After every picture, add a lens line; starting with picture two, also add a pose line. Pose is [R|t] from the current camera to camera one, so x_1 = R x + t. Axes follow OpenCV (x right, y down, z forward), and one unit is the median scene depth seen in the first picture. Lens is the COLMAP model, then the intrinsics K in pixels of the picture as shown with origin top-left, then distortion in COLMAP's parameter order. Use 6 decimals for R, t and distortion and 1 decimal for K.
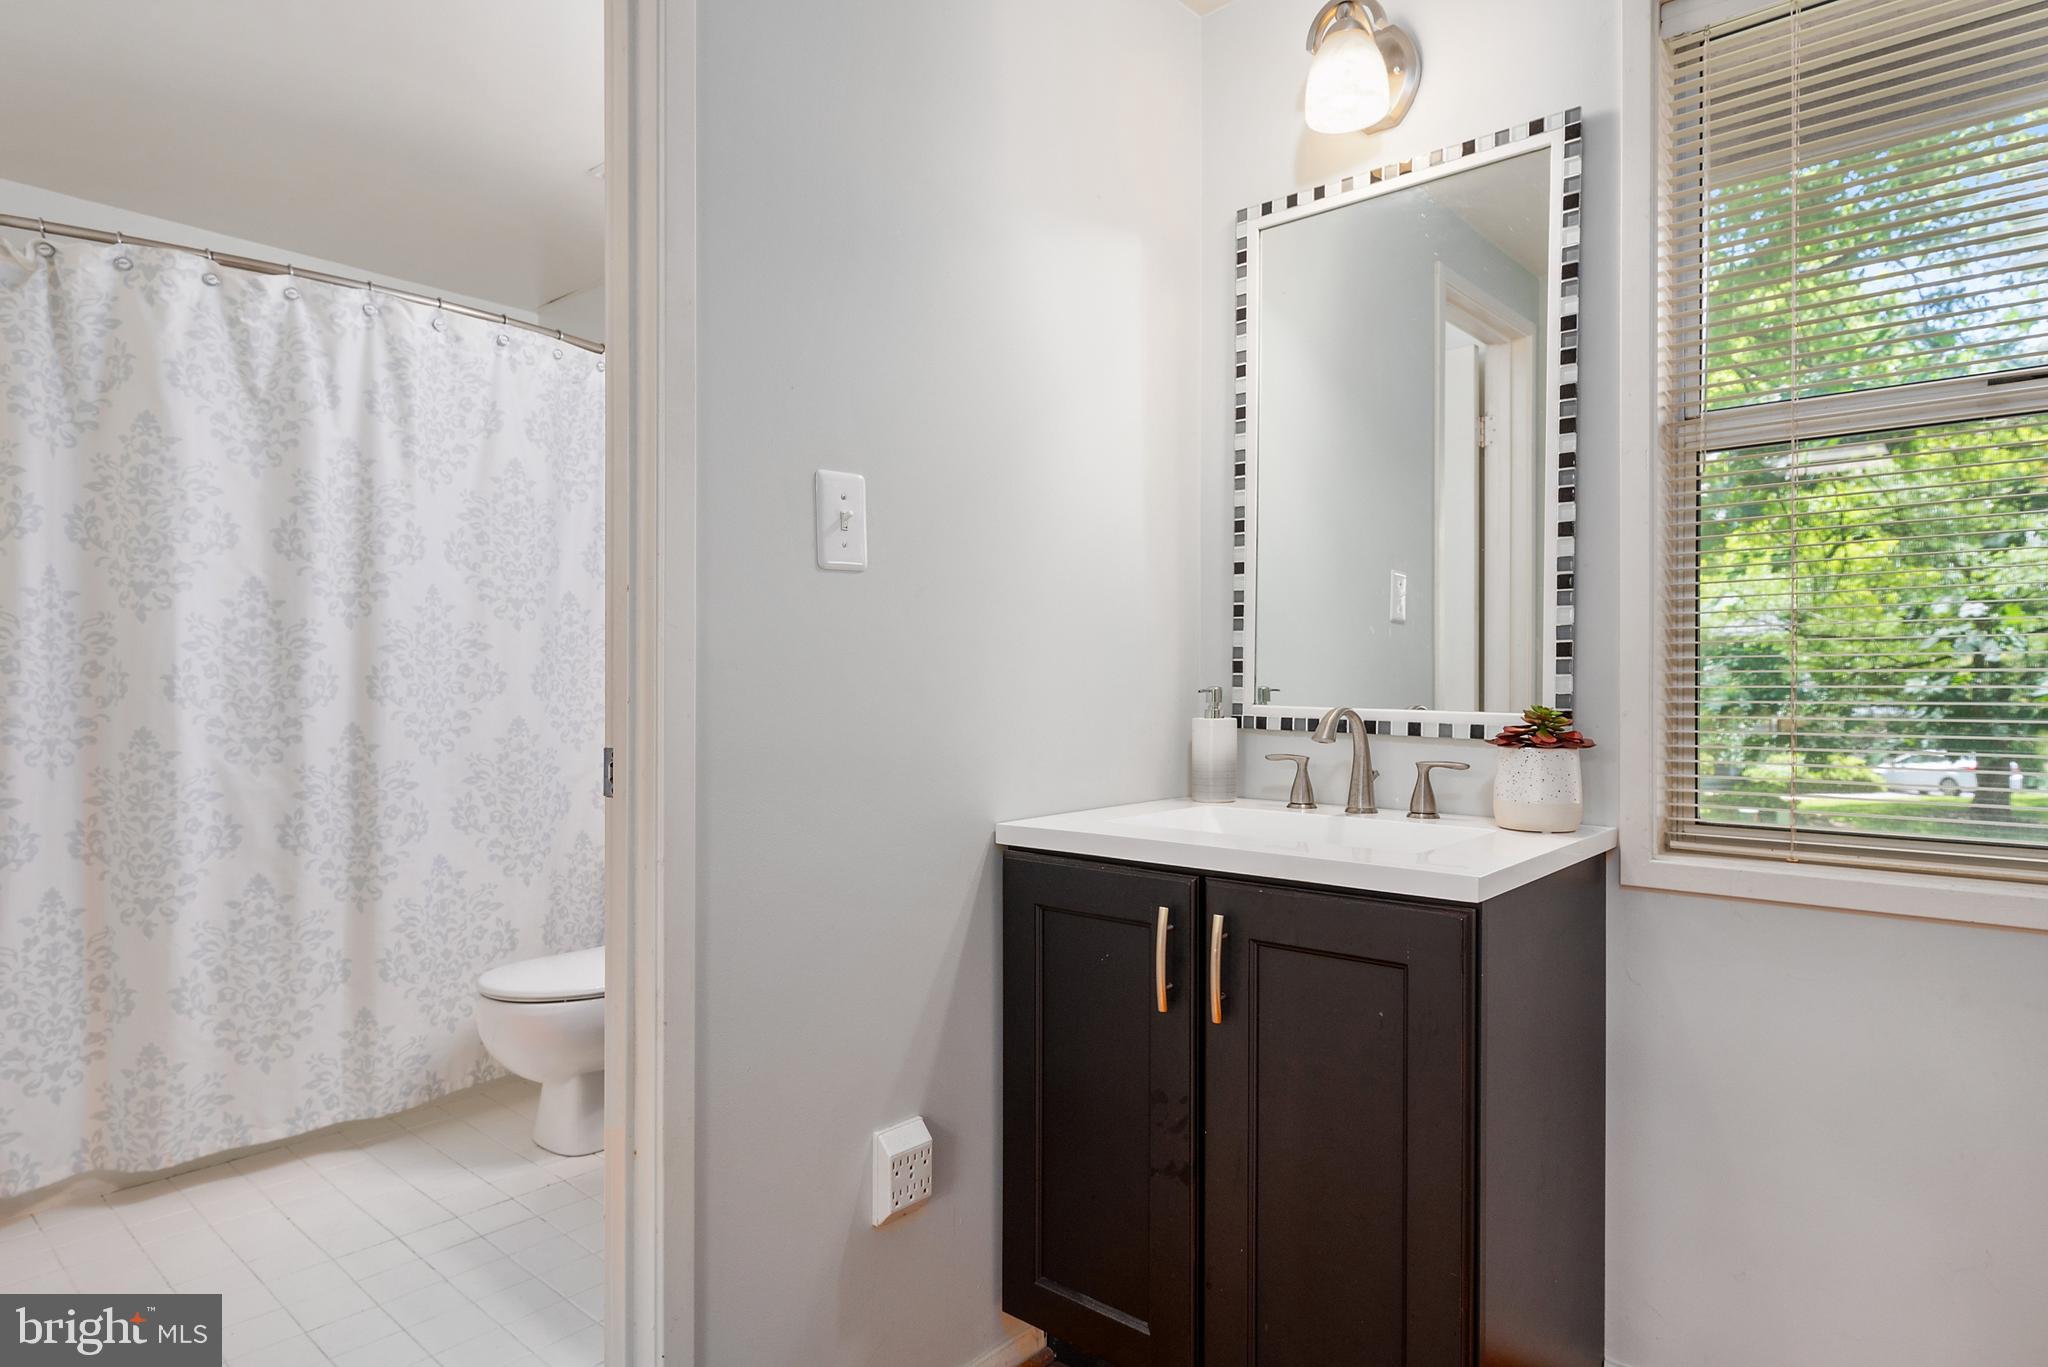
lens RADIAL K [[1149.3, 0, 1031.6], [0, 1149.3, 684.4], [0, 0, 1]] dist [-0.006450, 0.001687]
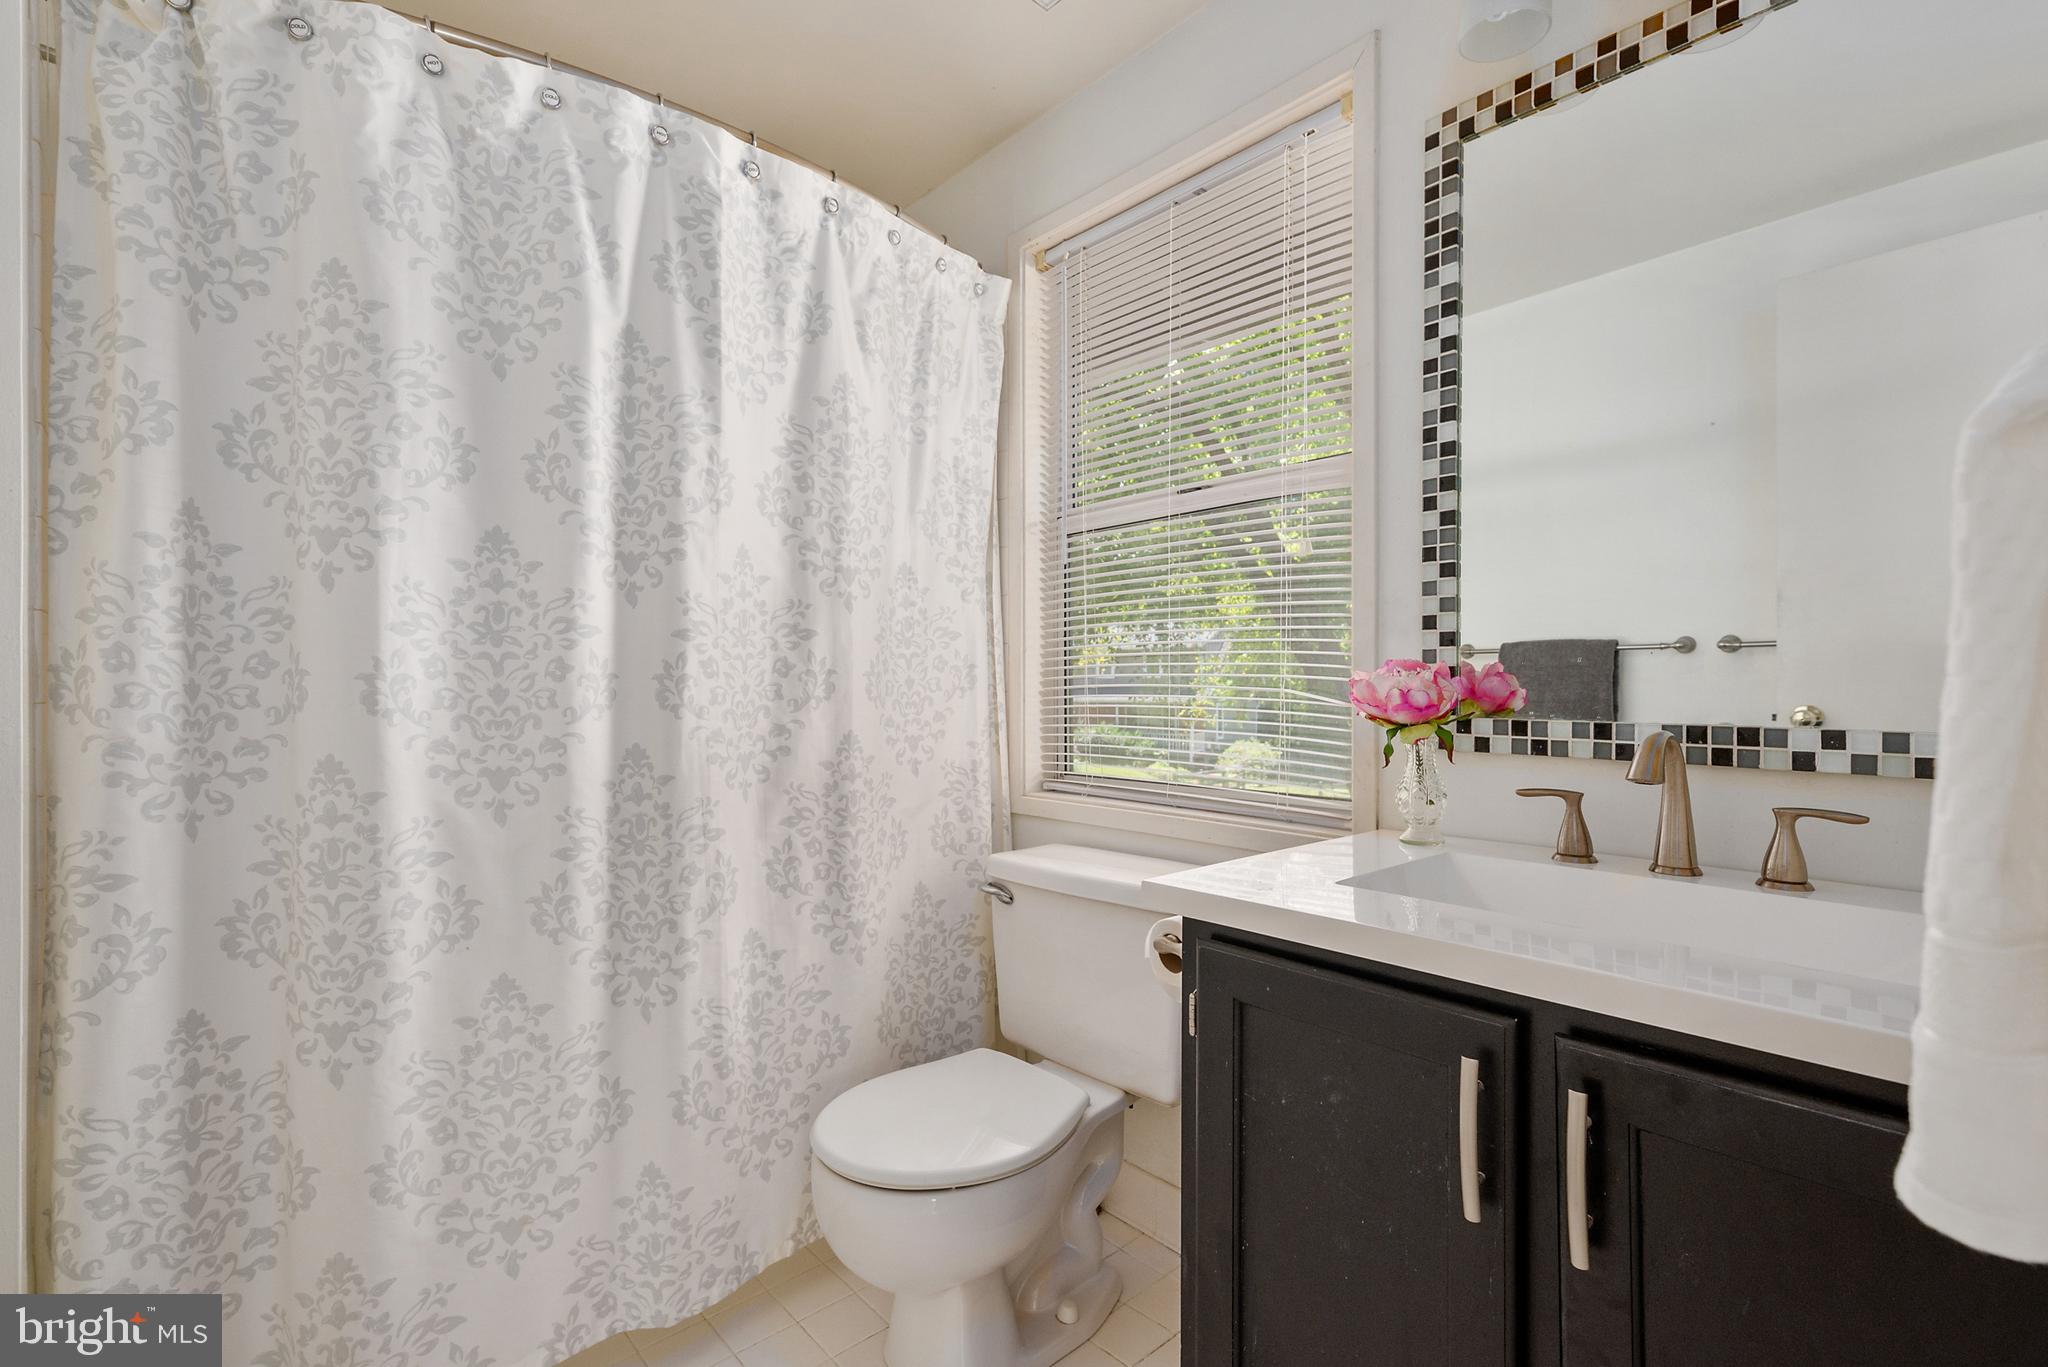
lens RADIAL K [[935.3, 0, 1018.1], [0, 935.3, 679.2], [0, 0, 1]] dist [0.004931, 0.000214]
pose [[0.990617, -0.003173, -0.136634, -0.311747], [0.002344, 0.999978, -0.006230, -0.000974], [0.136651, 0.005851, 0.990602, 0.513816]]
